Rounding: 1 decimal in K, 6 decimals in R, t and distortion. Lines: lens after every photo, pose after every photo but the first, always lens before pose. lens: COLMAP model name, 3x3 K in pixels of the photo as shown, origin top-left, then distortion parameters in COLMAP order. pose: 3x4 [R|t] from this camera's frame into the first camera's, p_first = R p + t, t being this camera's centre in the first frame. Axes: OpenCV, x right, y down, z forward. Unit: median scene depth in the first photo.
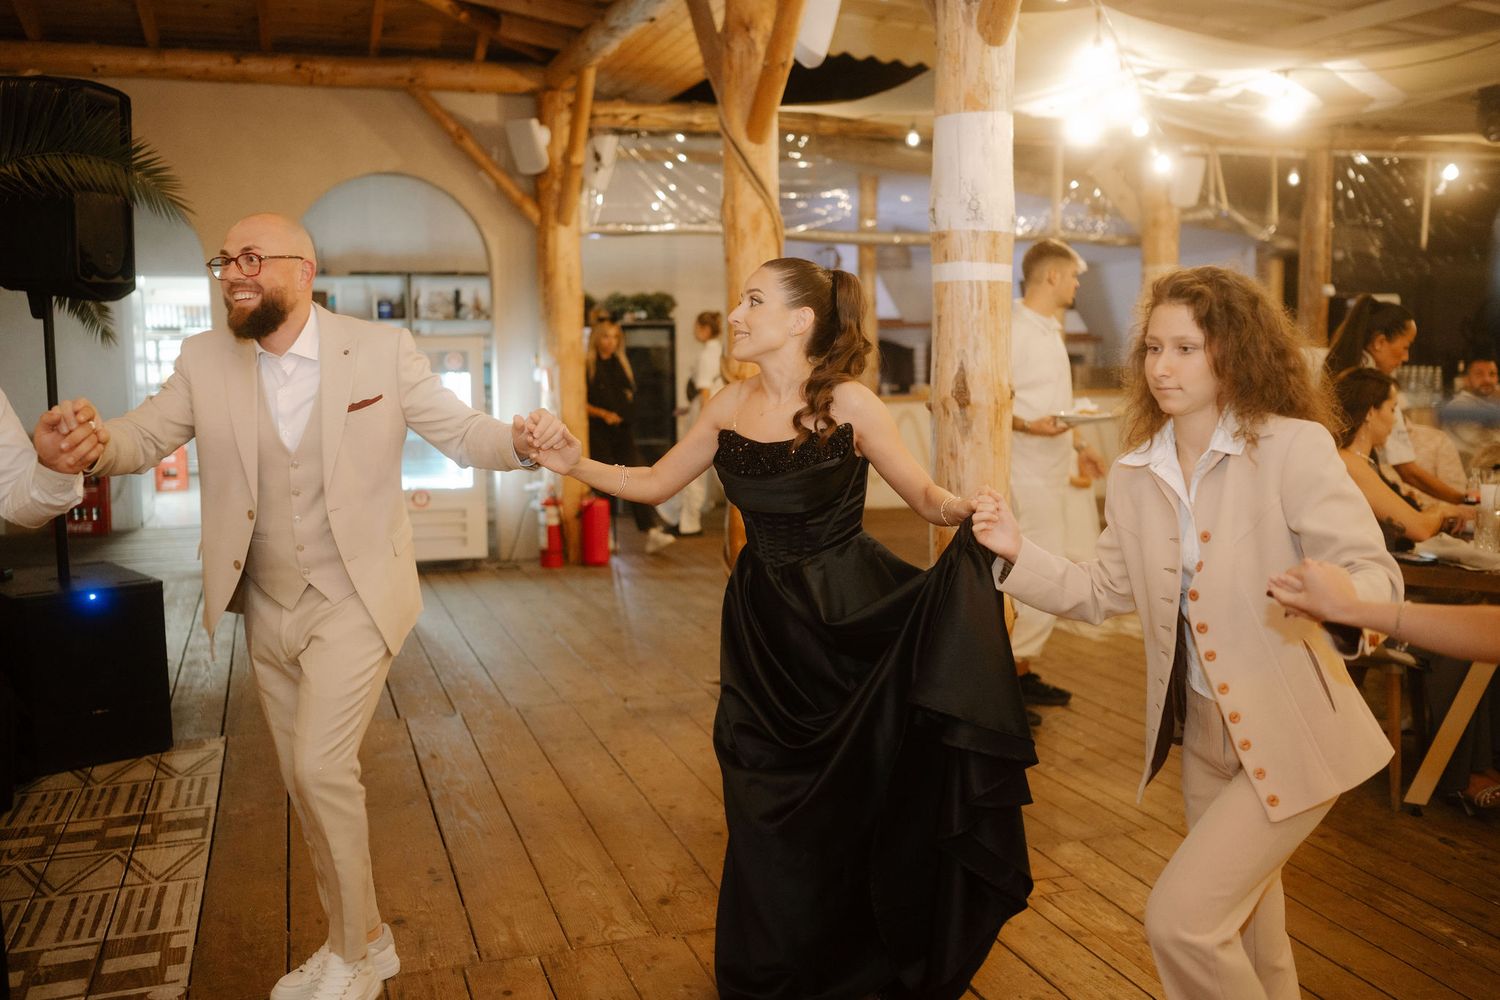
lens RADIAL K [[1424.6, 0, 750.0], [0, 1424.6, 500.0], [0, 0, 1]] dist [-0.001169, -0.001130]
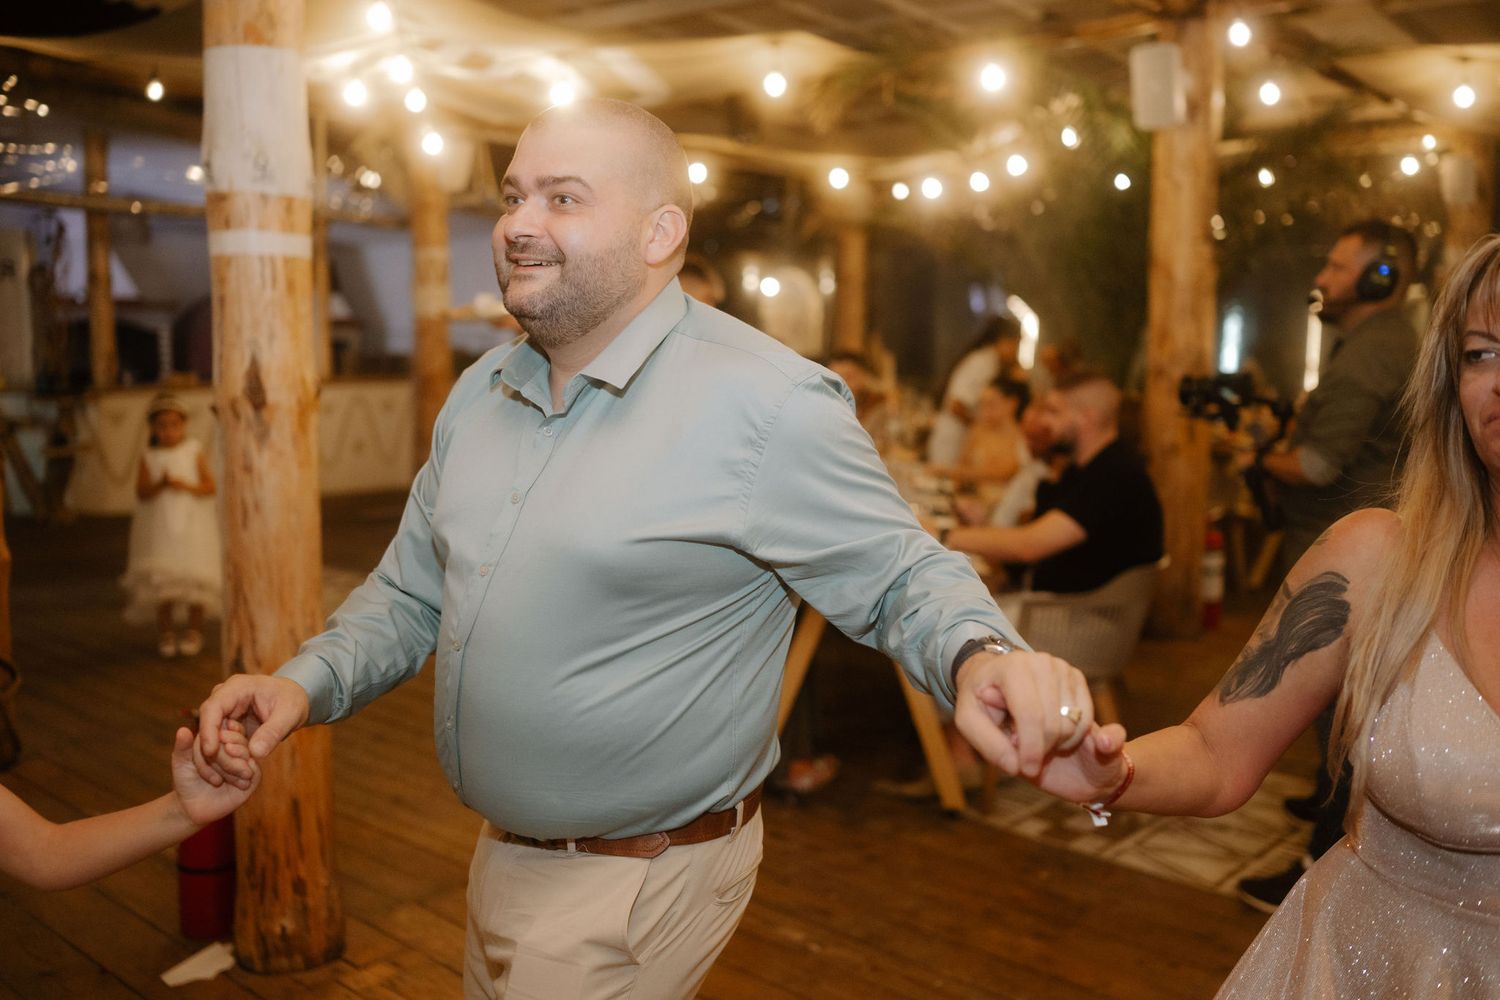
lens RADIAL K [[1424.6, 0, 750.0], [0, 1424.6, 500.0], [0, 0, 1]] dist [-0.001169, -0.001130]
pose [[0.872490, -0.044221, 0.486627, -0.003653], [0.039416, 0.999020, 0.020112, -0.016619], [-0.487040, 0.001633, 0.873378, 0.135155]]
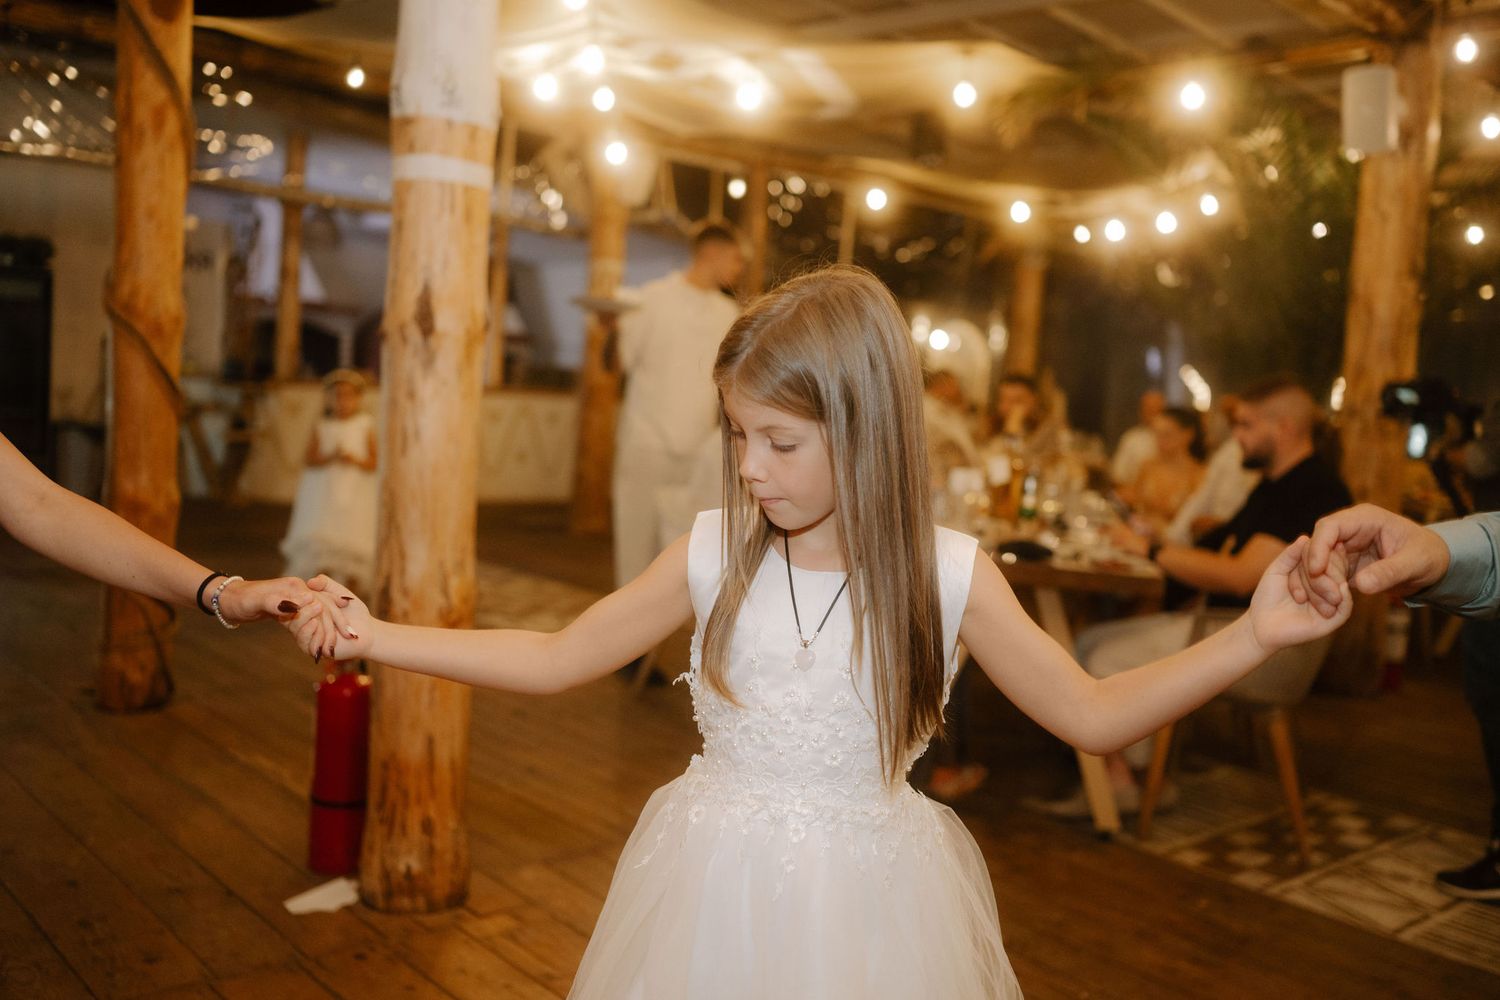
lens RADIAL K [[1428.2, 0, 754.7], [0, 1428.2, 509.0], [0, 0, 1]] dist [-0.005920, 0.013199]
pose [[0.918553, 0.035205, 0.393727, 0.004727], [-0.032770, 0.999380, -0.012908, 0.034286], [-0.393937, -0.001046, 0.919137, 0.163831]]
